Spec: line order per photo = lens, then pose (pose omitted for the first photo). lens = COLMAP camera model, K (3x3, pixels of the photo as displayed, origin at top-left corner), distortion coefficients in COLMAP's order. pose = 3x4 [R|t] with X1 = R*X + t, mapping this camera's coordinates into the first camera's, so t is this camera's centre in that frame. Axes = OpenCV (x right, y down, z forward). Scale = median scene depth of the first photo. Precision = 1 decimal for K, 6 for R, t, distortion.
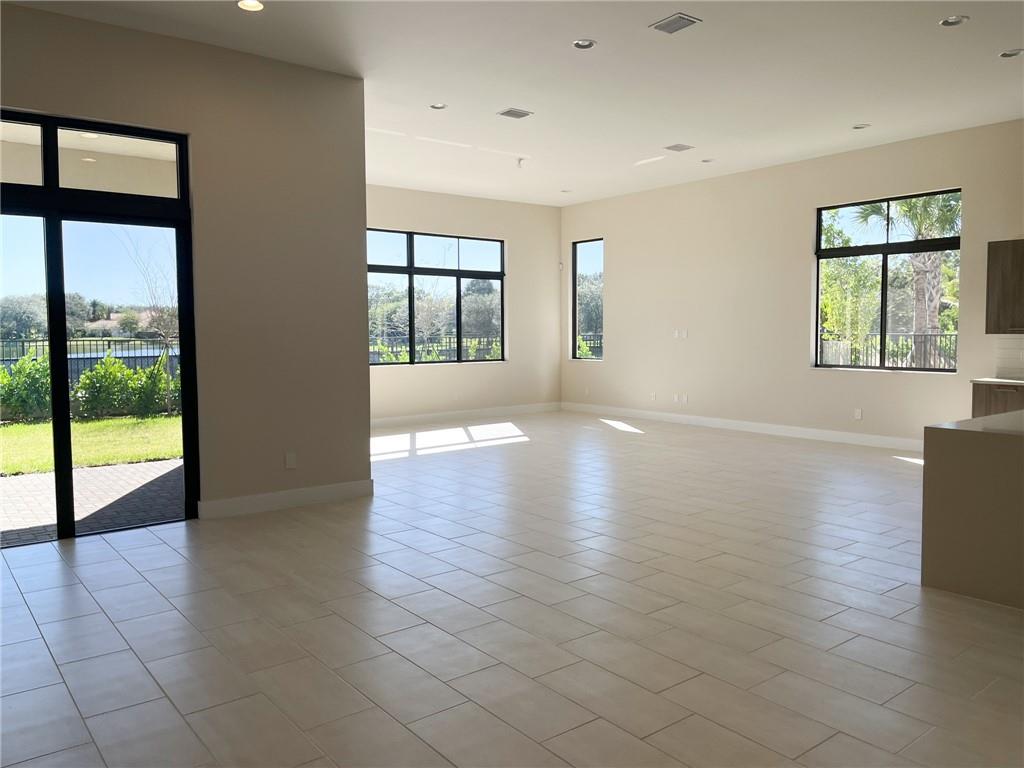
lens RADIAL K [[778.4, 0, 508.9], [0, 778.4, 385.2], [0, 0, 1]] dist [0.027024, -0.013712]
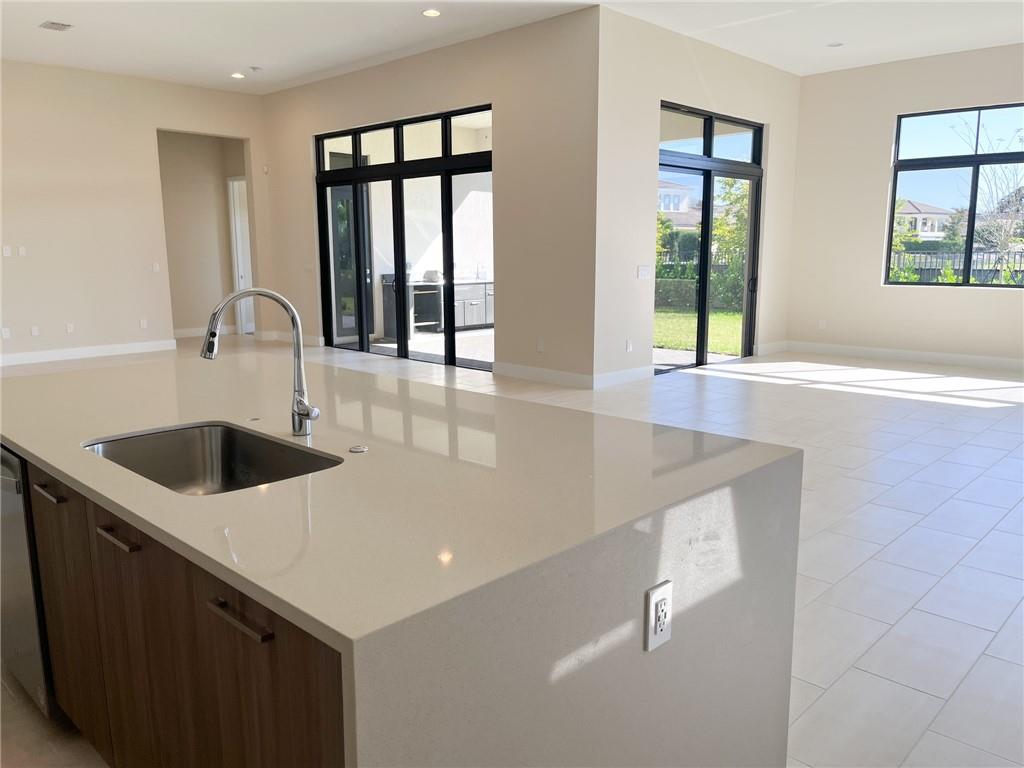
lens RADIAL K [[778.4, 0, 508.2], [0, 778.4, 387.8], [0, 0, 1]] dist [0.027024, -0.013712]
pose [[0.129099, 0.186142, -0.974004, 0.642012], [-0.068840, 0.981537, 0.178457, -0.040660], [0.989239, 0.044012, 0.139530, 0.515317]]
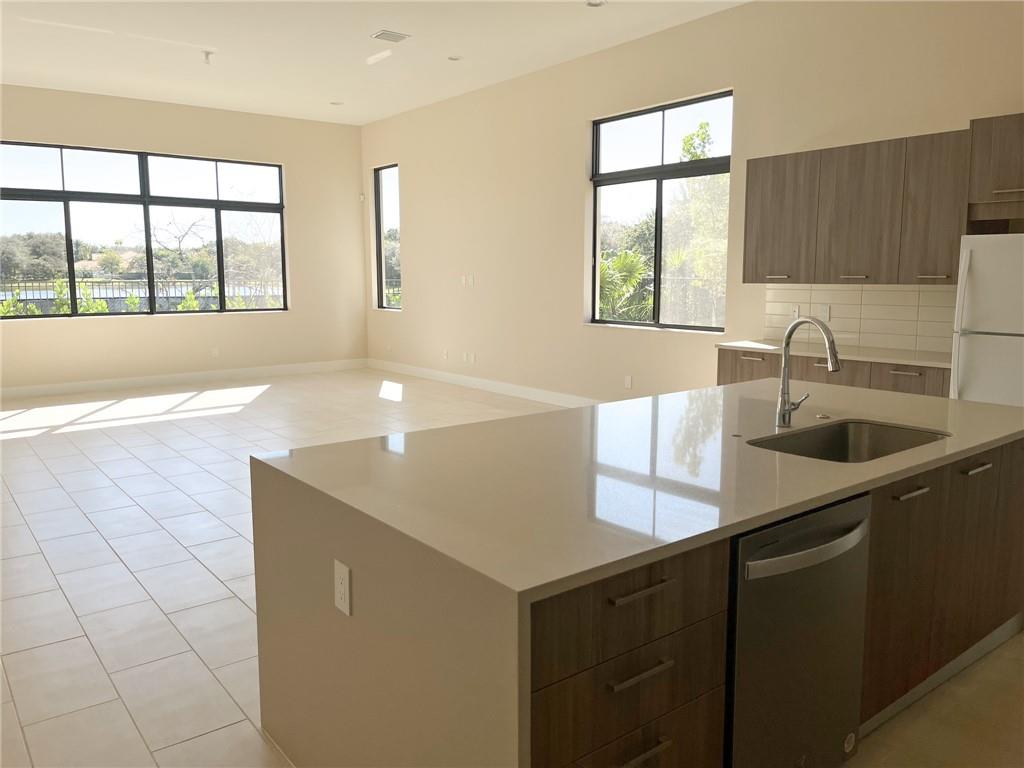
lens RADIAL K [[778.4, 0, 511.6], [0, 778.4, 378.5], [0, 0, 1]] dist [0.027024, -0.013712]
pose [[0.999985, 0.004477, 0.003285, 0.258665], [-0.004678, 0.997947, 0.063878, -0.013881], [-0.002993, -0.063893, 0.997952, 0.162288]]
